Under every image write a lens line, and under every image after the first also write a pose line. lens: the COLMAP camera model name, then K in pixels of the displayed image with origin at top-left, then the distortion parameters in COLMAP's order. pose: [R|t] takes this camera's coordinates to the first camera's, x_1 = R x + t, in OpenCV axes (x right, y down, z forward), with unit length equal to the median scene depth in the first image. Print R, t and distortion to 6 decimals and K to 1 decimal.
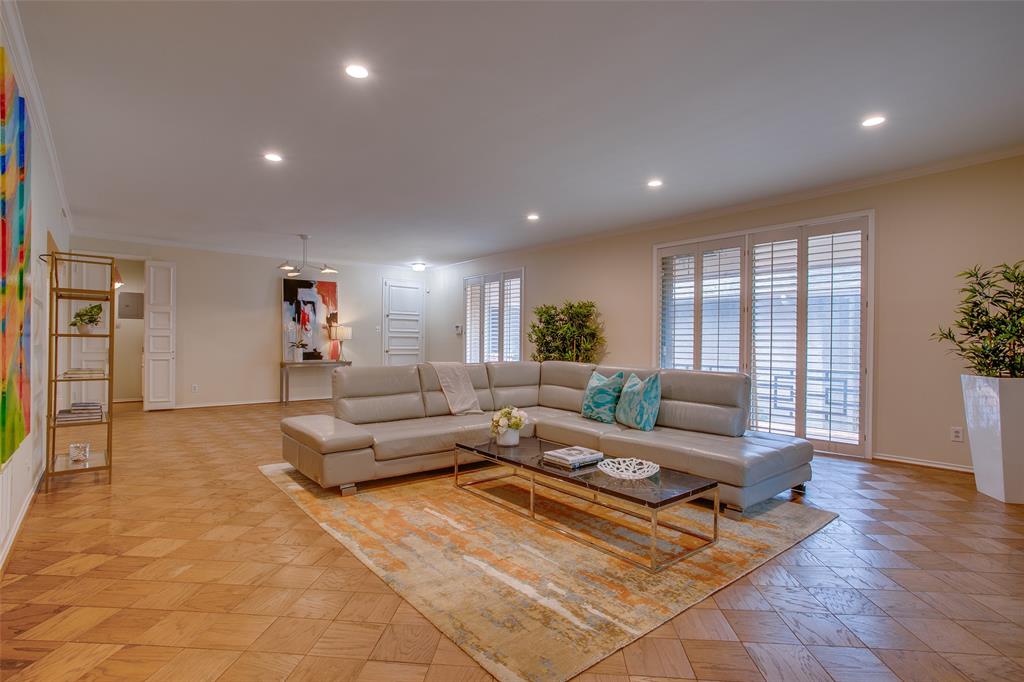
lens RADIAL K [[497.1, 0, 512.0], [0, 497.1, 341.0], [0, 0, 1]] dist [-0.024052, 0.000070]
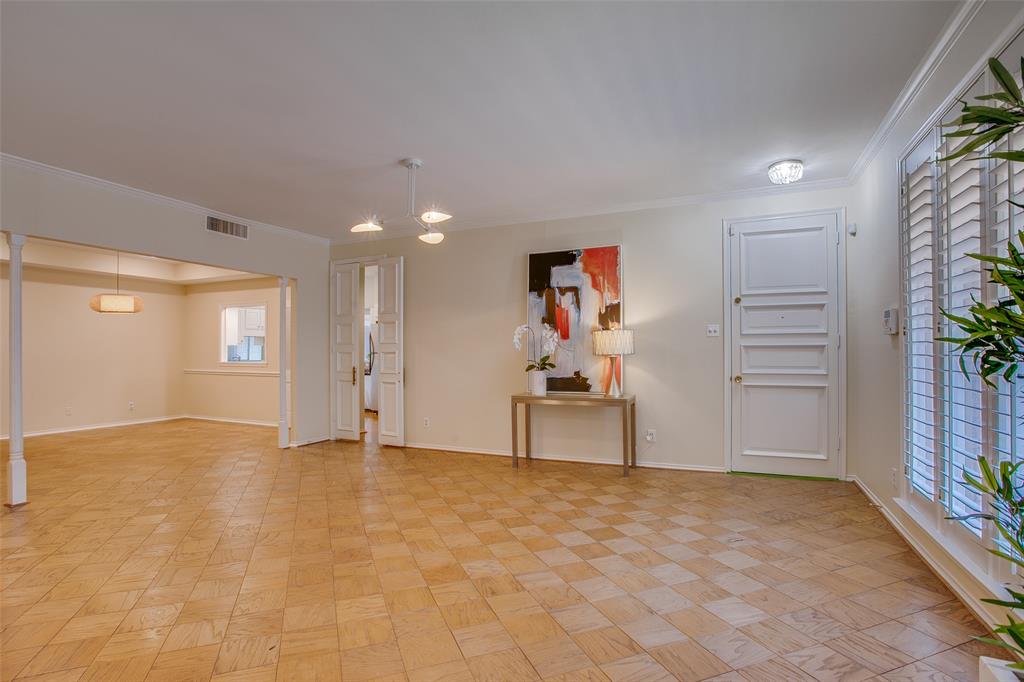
lens RADIAL K [[523.7, 0, 512.0], [0, 523.7, 341.0], [0, 0, 1]] dist [-0.046595, 0.000843]
pose [[0.435015, -0.023580, -0.900114, 0.159981], [0.012045, 0.999720, -0.020368, -0.012138], [0.900342, -0.001982, 0.435178, 1.105462]]
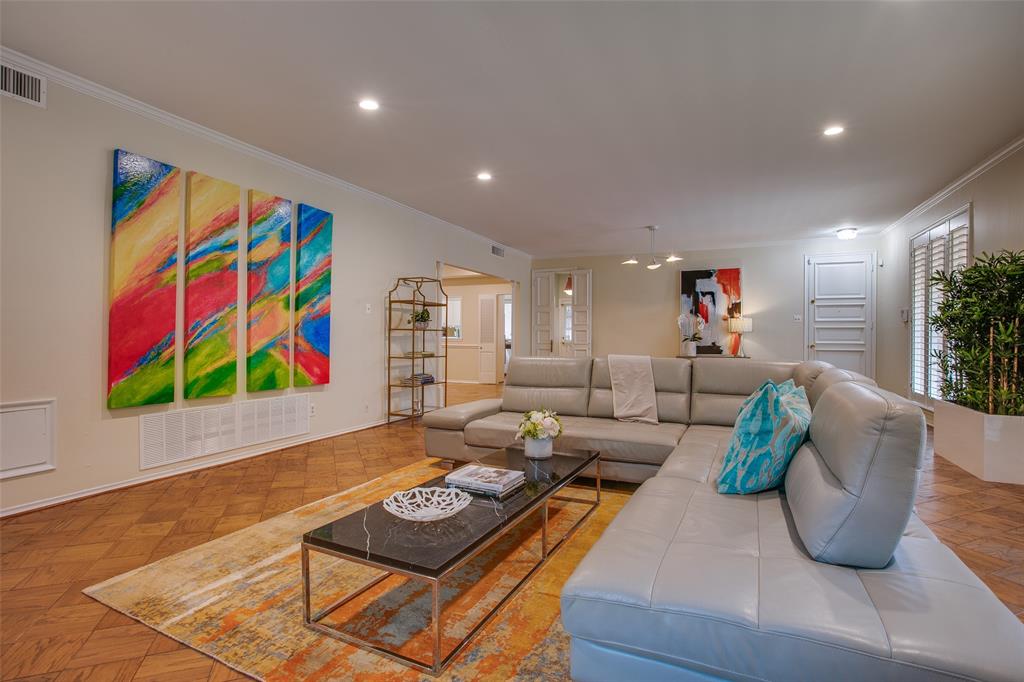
lens RADIAL K [[504.6, 0, 511.9], [0, 504.6, 335.8], [0, 0, 1]] dist [-0.062364, 0.022327]
pose [[0.421351, -0.004398, -0.906887, 0.481754], [0.000715, 0.999990, -0.004518, 0.012064], [0.906897, 0.001256, 0.421350, 0.420676]]
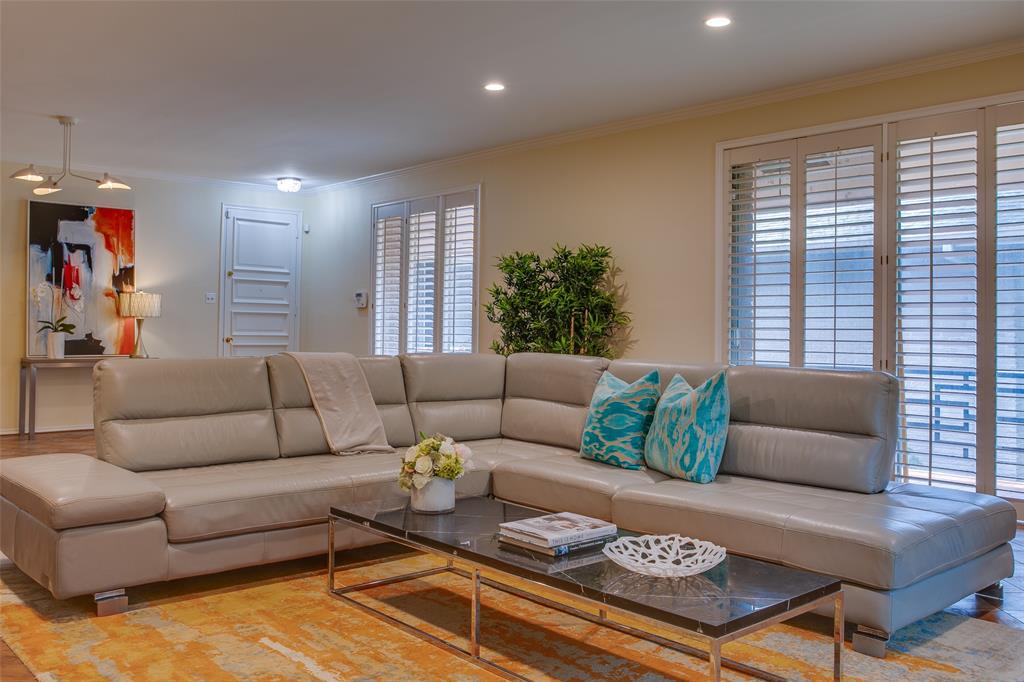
lens RADIAL K [[883.2, 0, 509.3], [0, 883.2, 303.6], [0, 0, 1]] dist [-0.031480, 0.022846]
pose [[0.998999, 0.005425, 0.044397, 0.019155], [-0.004095, 0.999542, -0.029992, 0.015738], [-0.044539, 0.029780, 0.998564, 0.057746]]
